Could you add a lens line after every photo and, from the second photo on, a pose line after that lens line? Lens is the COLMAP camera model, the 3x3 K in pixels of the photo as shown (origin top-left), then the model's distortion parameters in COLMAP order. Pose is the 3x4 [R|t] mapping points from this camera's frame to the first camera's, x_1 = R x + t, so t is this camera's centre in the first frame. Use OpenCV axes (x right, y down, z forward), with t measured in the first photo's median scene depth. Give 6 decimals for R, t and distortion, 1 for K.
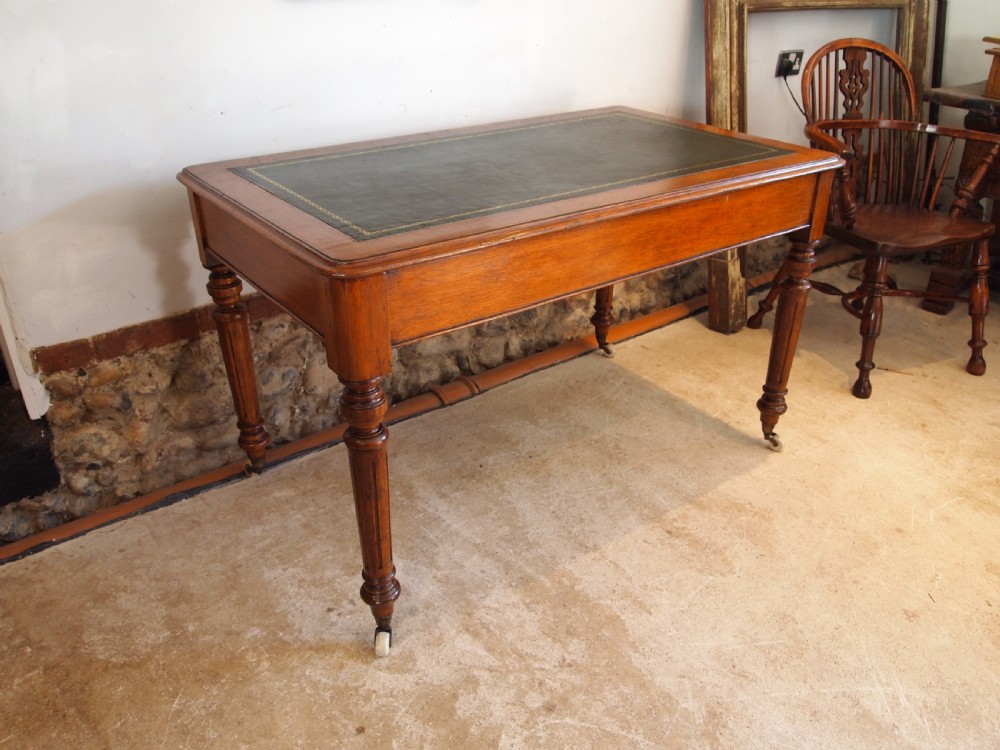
lens RADIAL K [[775.8, 0, 500.4], [0, 775.8, 377.7], [0, 0, 1]] dist [-0.050854, 0.004055]
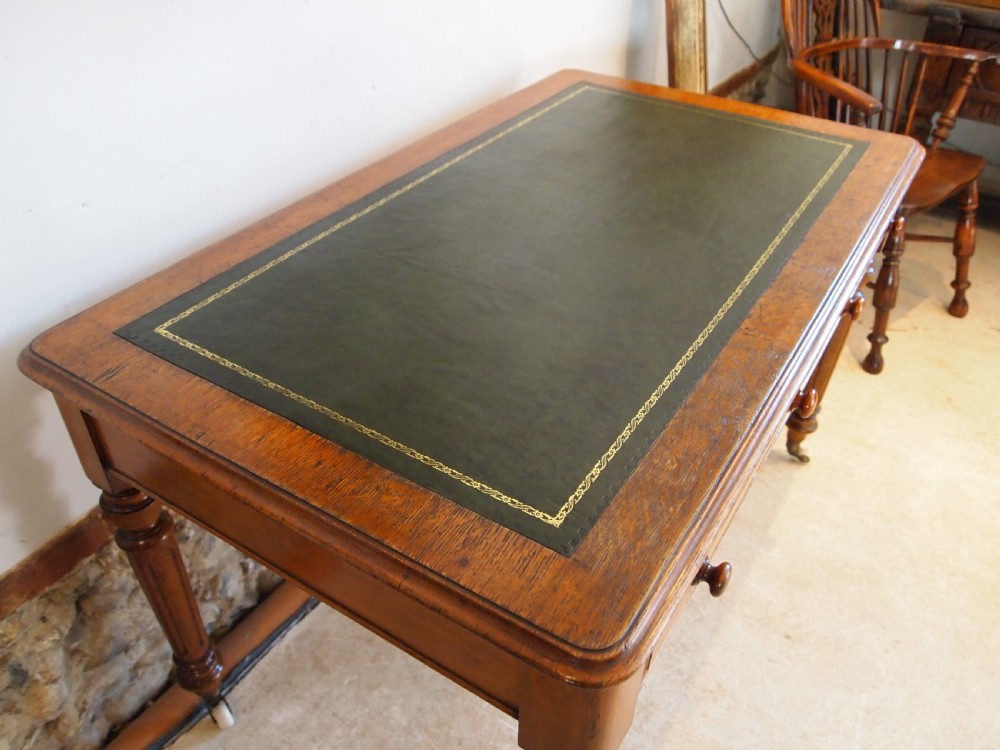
lens RADIAL K [[775.8, 0, 493.9], [0, 775.8, 375.4], [0, 0, 1]] dist [-0.050854, 0.004055]
pose [[0.952627, -0.191240, 0.236494, -0.180651], [0.150329, 0.972023, 0.180481, -0.218002], [-0.264393, -0.136379, 0.954724, 0.282632]]
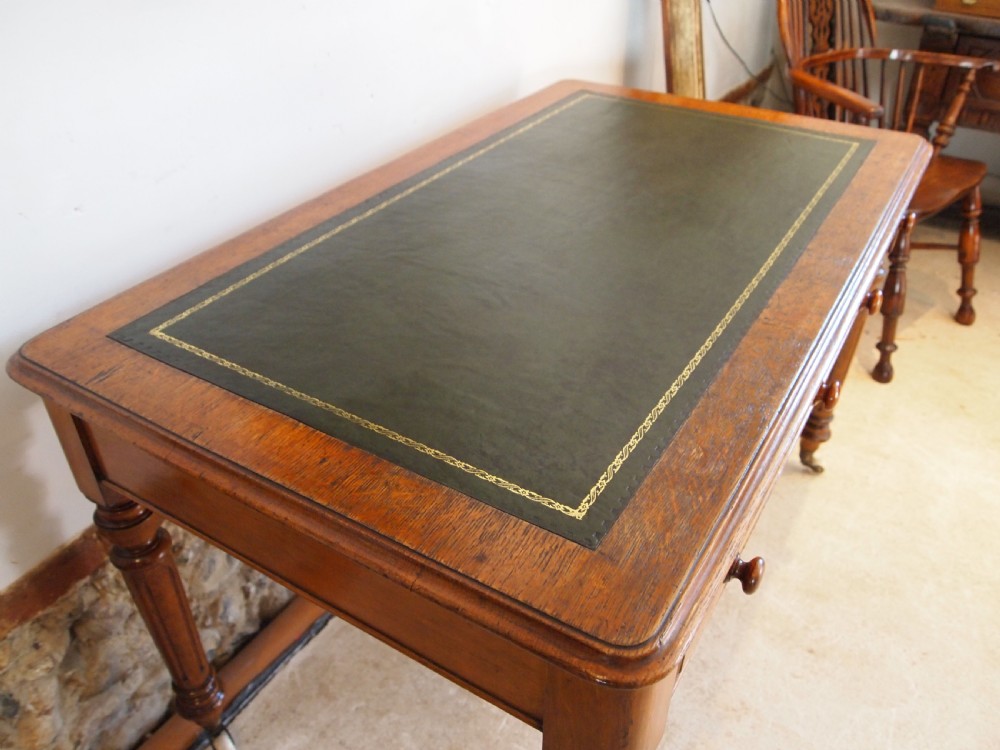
lens RADIAL K [[775.8, 0, 494.9], [0, 775.8, 376.0], [0, 0, 1]] dist [-0.050854, 0.004055]
pose [[0.947849, -0.202179, 0.246385, -0.185379], [0.171251, 0.975043, 0.141295, -0.198807], [-0.268803, -0.091732, 0.958817, 0.298419]]
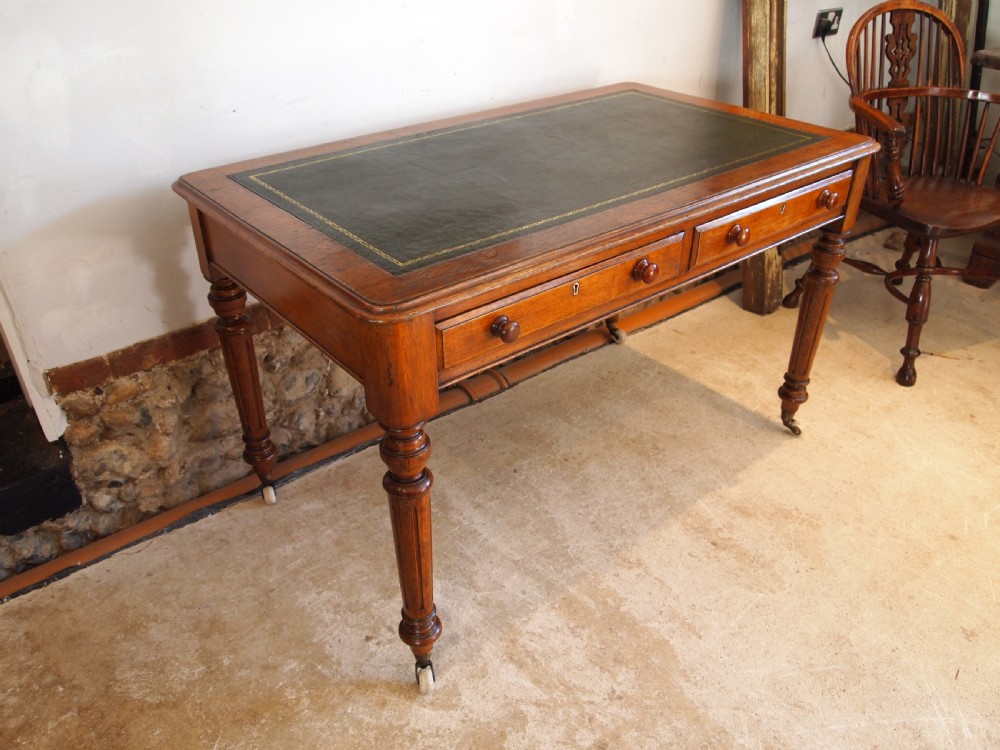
lens RADIAL K [[775.8, 0, 502.2], [0, 775.8, 375.0], [0, 0, 1]] dist [-0.050854, 0.004055]
pose [[0.999815, -0.016380, -0.010067, -0.027400], [0.017023, 0.997574, 0.067503, -0.065451], [0.008937, -0.067662, 0.997668, 0.042974]]
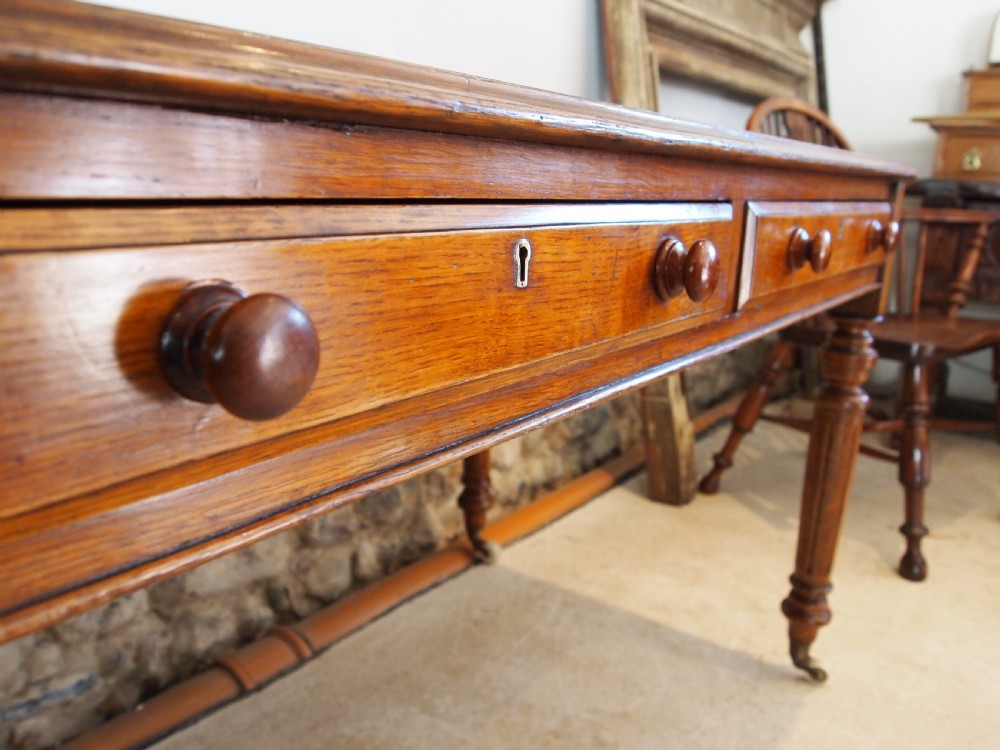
lens RADIAL K [[775.8, 0, 500.0], [0, 775.8, 386.2], [0, 0, 1]] dist [-0.050854, 0.004055]
pose [[0.969303, -0.052230, 0.240256, -0.021373], [0.107153, 0.969233, -0.221597, -0.031557], [-0.221290, 0.240538, 0.945078, 0.462647]]
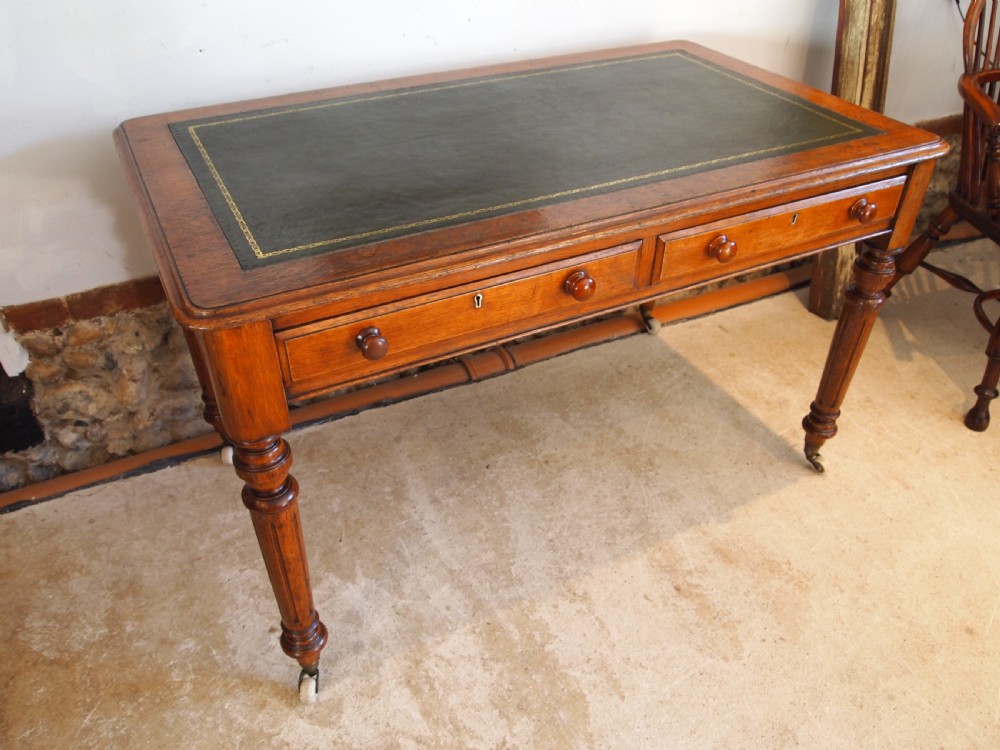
lens RADIAL K [[775.8, 0, 506.0], [0, 775.8, 374.4], [0, 0, 1]] dist [-0.050854, 0.004055]
pose [[0.979159, 0.117434, -0.165702, 0.120624], [-0.092046, 0.983874, 0.153361, -0.118737], [0.181039, -0.134913, 0.974178, 0.143074]]
